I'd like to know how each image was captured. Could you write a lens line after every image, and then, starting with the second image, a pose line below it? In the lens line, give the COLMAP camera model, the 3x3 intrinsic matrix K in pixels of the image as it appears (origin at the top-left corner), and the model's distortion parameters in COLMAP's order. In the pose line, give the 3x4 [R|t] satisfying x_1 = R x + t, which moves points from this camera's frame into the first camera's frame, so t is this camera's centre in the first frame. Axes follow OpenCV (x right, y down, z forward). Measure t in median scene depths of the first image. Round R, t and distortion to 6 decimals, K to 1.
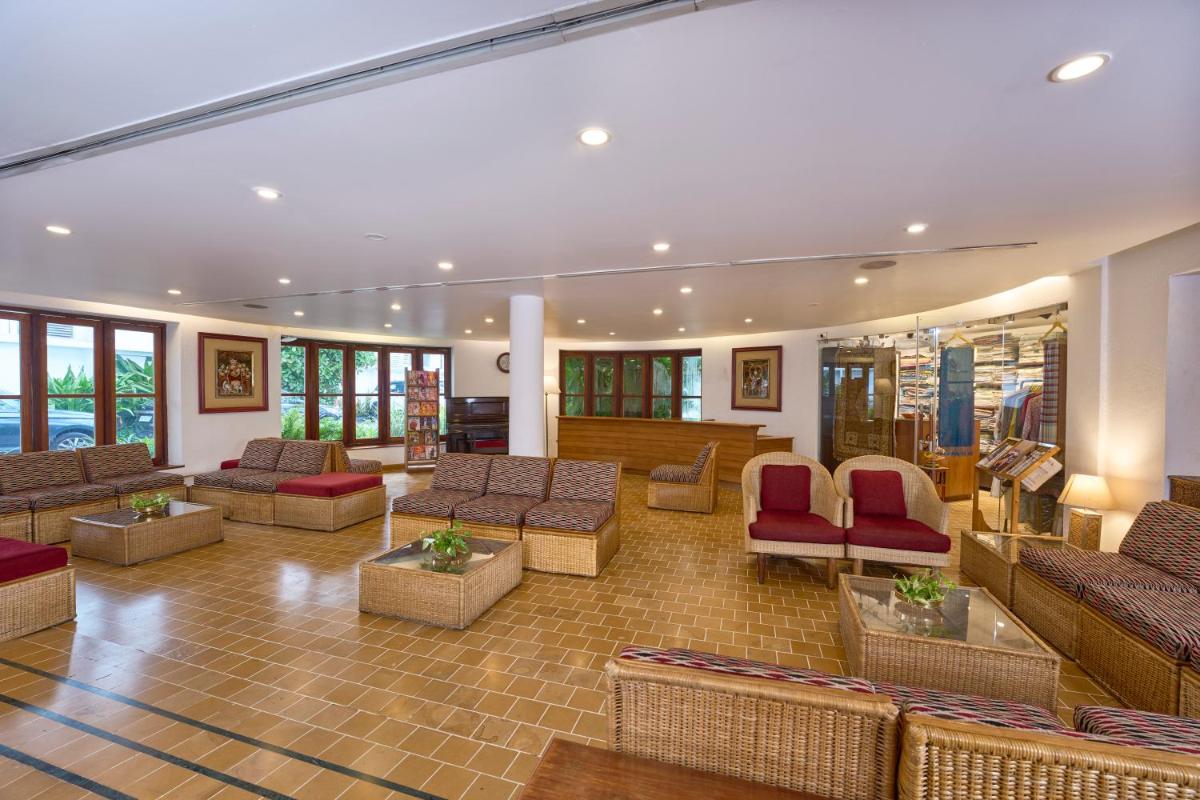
lens RADIAL K [[490.8, 0, 593.9], [0, 490.8, 402.1], [0, 0, 1]] dist [-0.021002, -0.000027]
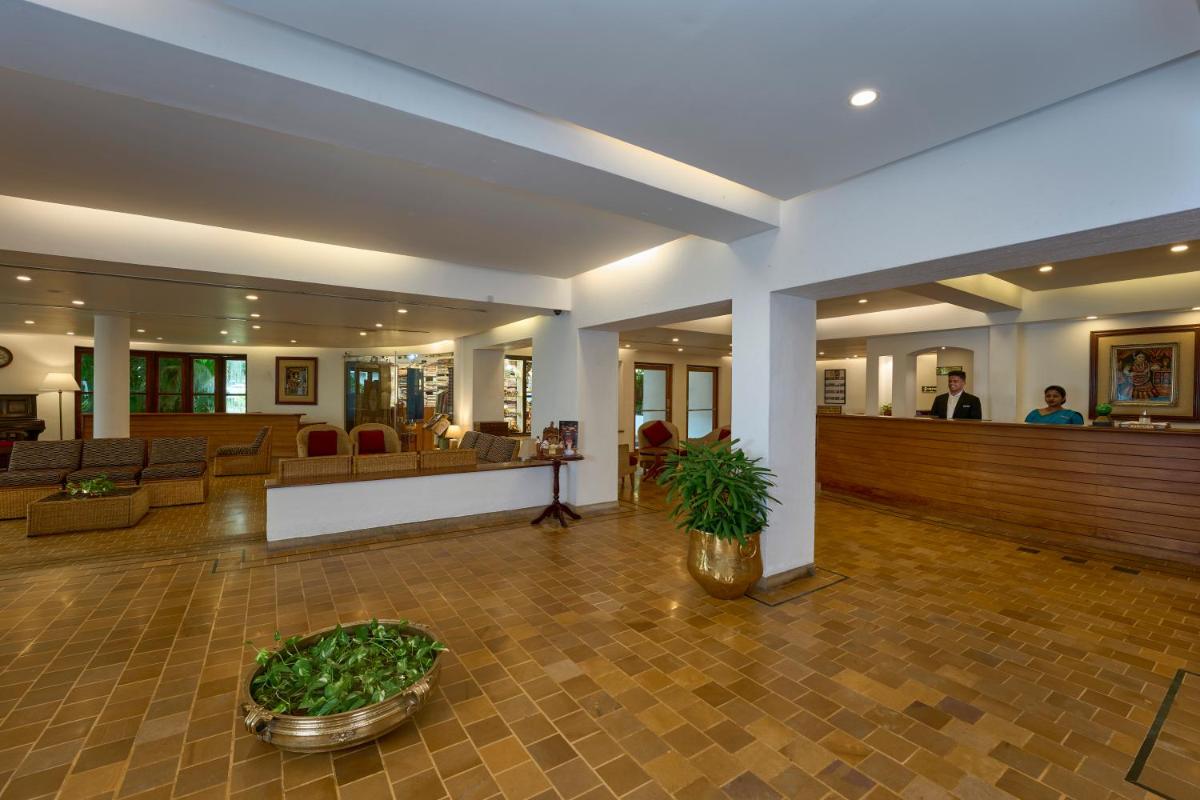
lens RADIAL K [[490.8, 0, 590.7], [0, 490.8, 399.0], [0, 0, 1]] dist [-0.021002, -0.000027]
pose [[0.629773, -0.003197, 0.776773, -0.212583], [0.007789, 0.999967, -0.002200, 0.012331], [-0.776740, 0.007436, 0.629777, -0.498265]]
